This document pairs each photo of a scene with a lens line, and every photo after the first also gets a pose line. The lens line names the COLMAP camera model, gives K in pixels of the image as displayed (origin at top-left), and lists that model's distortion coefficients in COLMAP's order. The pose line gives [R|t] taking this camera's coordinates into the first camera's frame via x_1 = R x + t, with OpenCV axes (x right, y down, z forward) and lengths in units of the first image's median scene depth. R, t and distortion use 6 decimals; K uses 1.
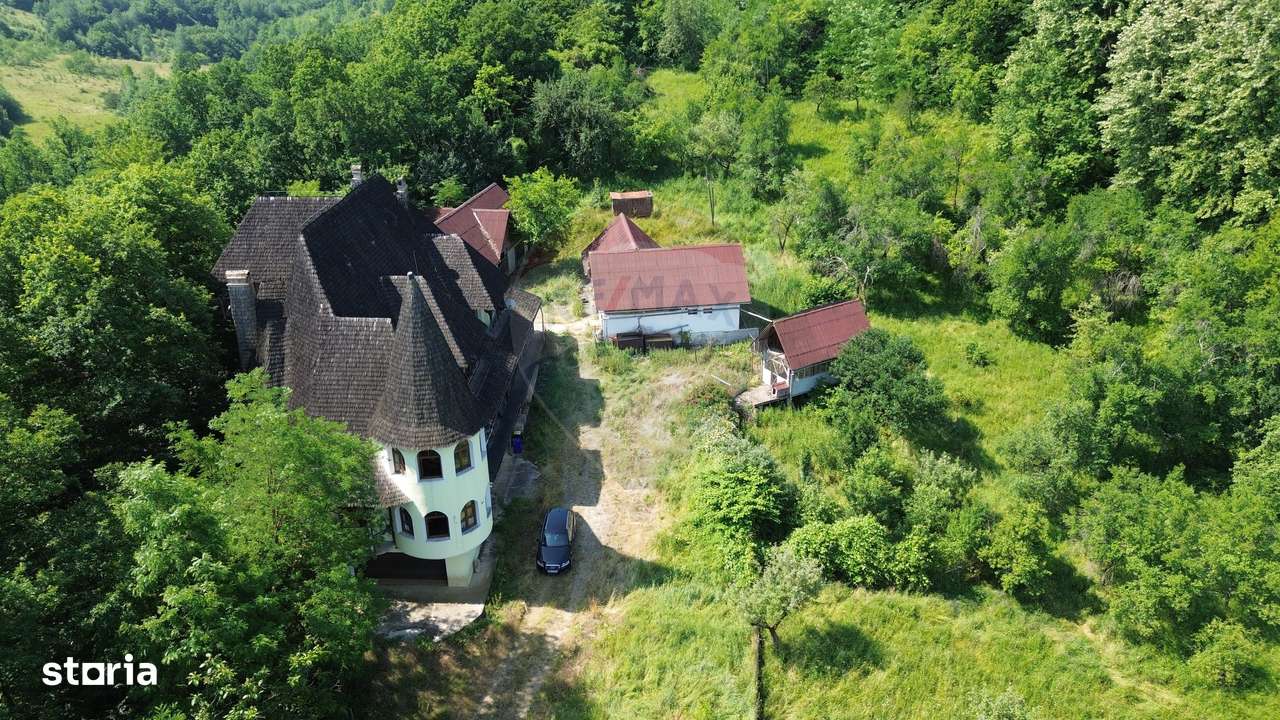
lens RADIAL K [[902.2, 0, 632.3], [0, 902.2, 369.2], [0, 0, 1]] dist [0.068487, -0.070402]
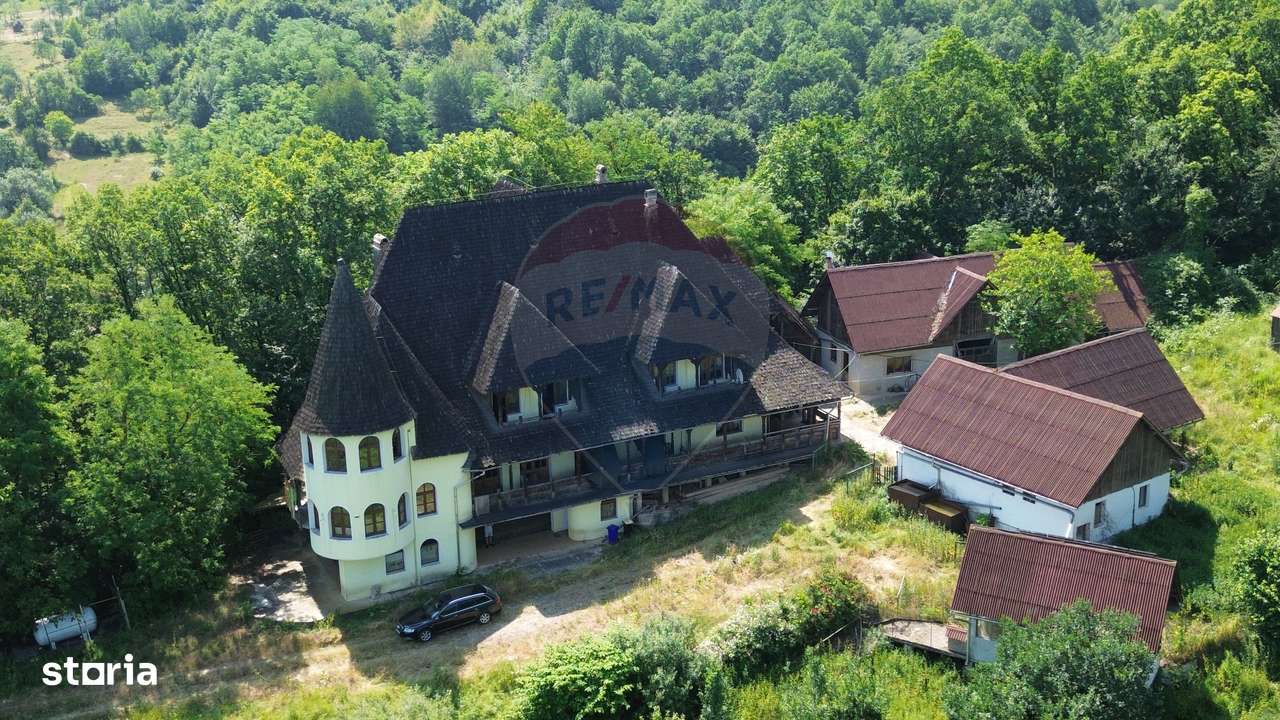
lens RADIAL K [[1520.5, 0, 637.6], [0, 1520.5, 356.7], [0, 0, 1]] dist [0.092251, 0.000000]
pose [[0.477975, 0.269937, -0.835867, 0.807416], [-0.339339, 0.934474, 0.107736, -0.178877], [0.810179, 0.232147, 0.538255, 0.224214]]
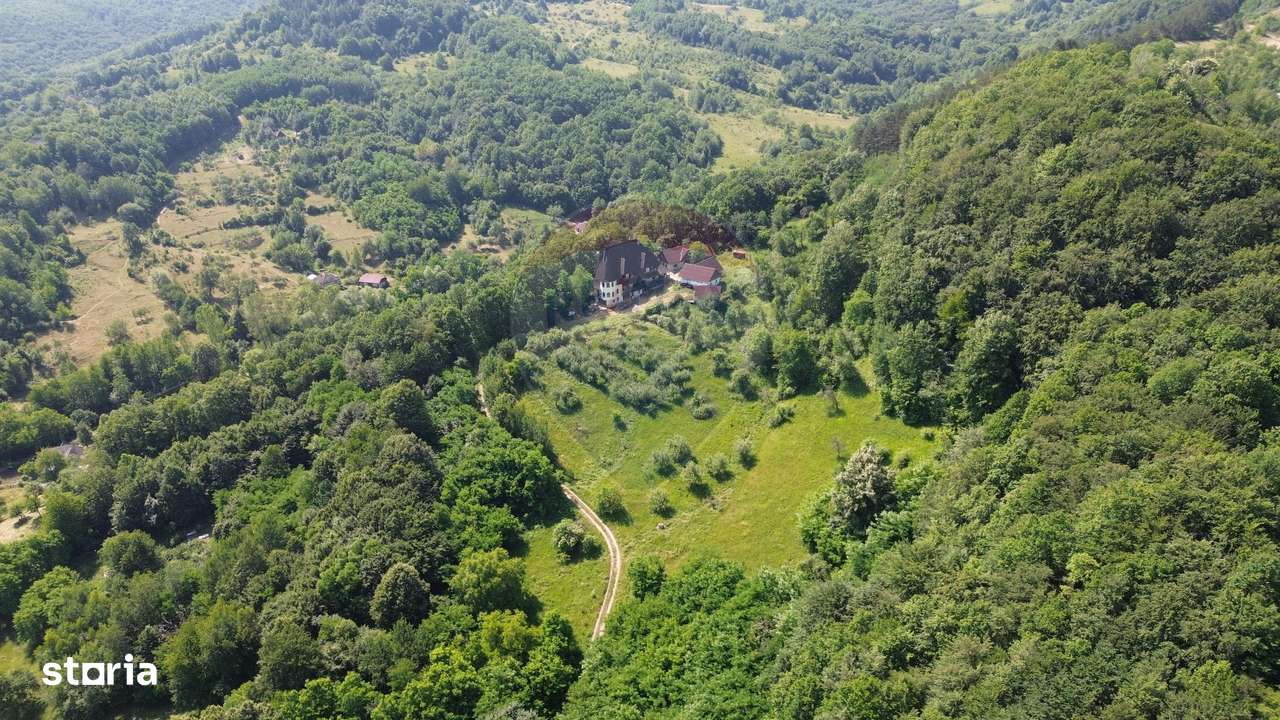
lens RADIAL K [[902.2, 0, 647.1], [0, 902.2, 363.4], [0, 0, 1]] dist [0.068487, -0.070402]
pose [[0.698584, 0.285998, -0.655885, 2.878272], [-0.273792, 0.953729, 0.124256, -0.163362], [0.661073, 0.092772, 0.744564, -2.363158]]
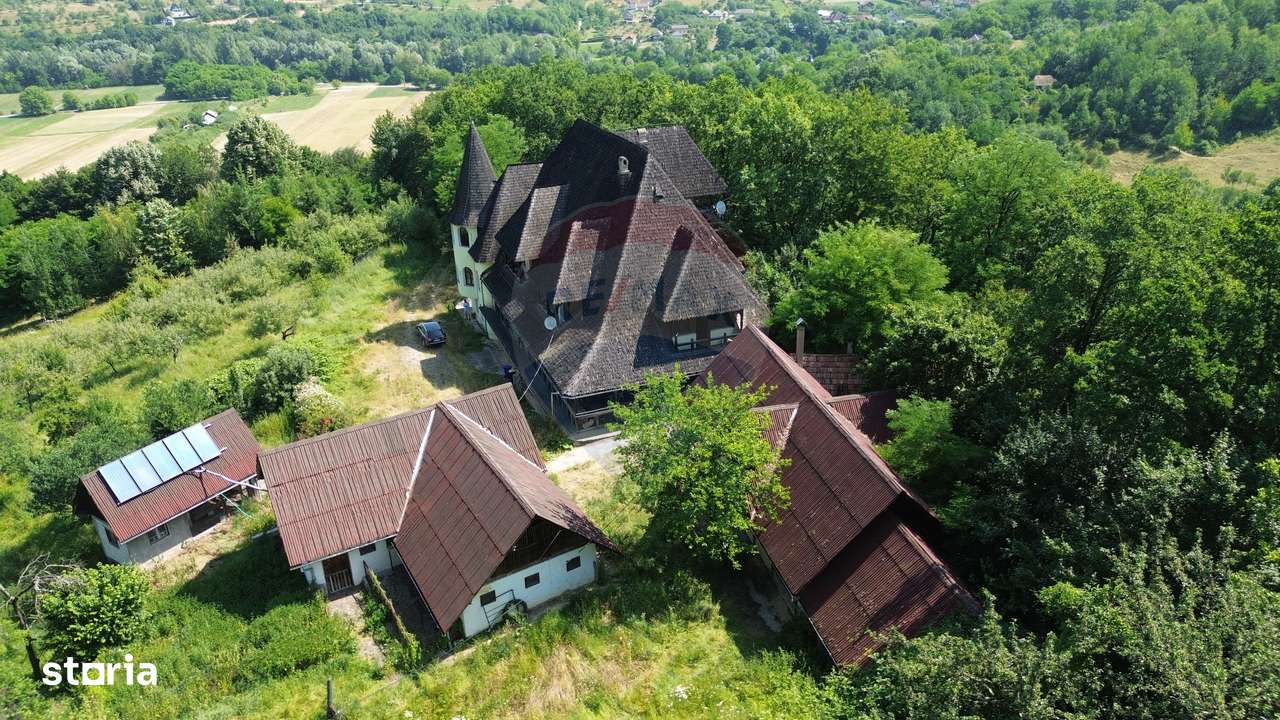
lens RADIAL K [[902.2, 0, 638.9], [0, 902.2, 360.6], [0, 0, 1]] dist [0.068487, -0.070402]
pose [[-0.913647, 0.212371, -0.346623, 0.078977], [-0.121986, 0.670153, 0.732130, -0.640334], [0.387773, 0.711192, -0.586377, 1.454812]]
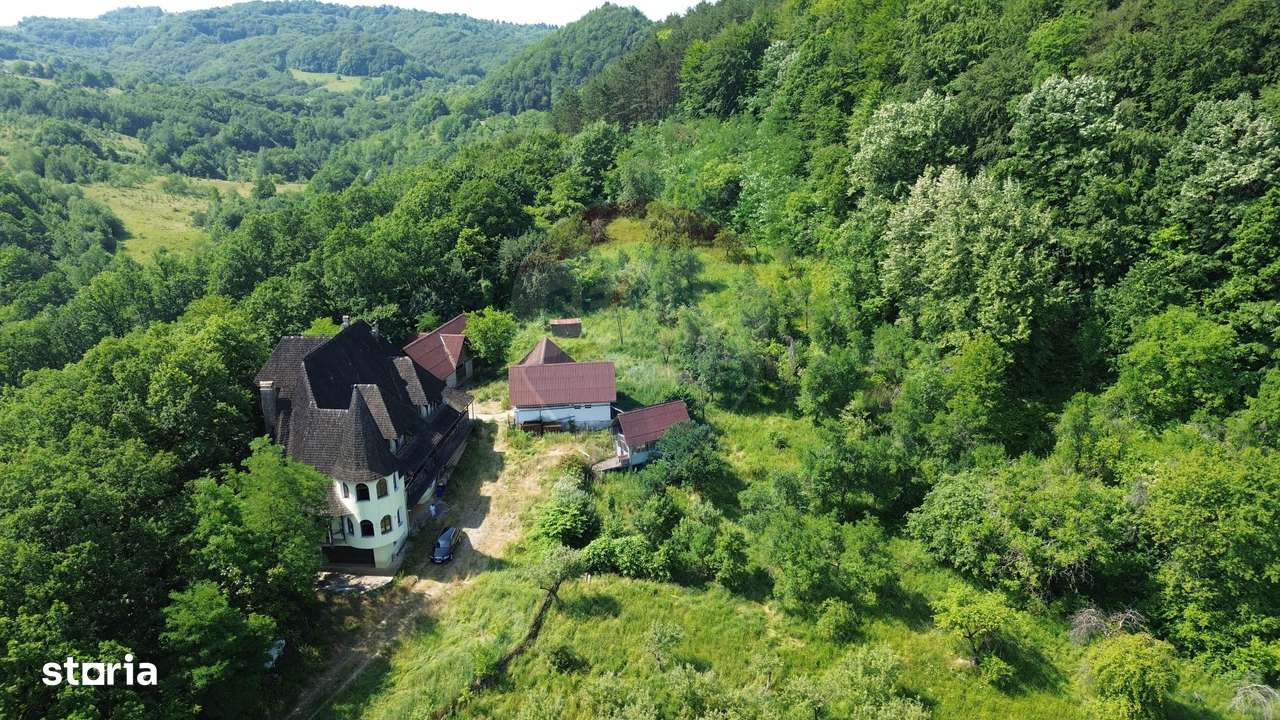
lens RADIAL K [[902.2, 0, 635.6], [0, 902.2, 360.8], [0, 0, 1]] dist [0.068487, -0.070402]
pose [[0.998303, 0.011026, -0.057171, 0.251733], [-0.017301, 0.993731, -0.110453, 0.022310], [0.055595, 0.111254, 0.992236, -0.471954]]
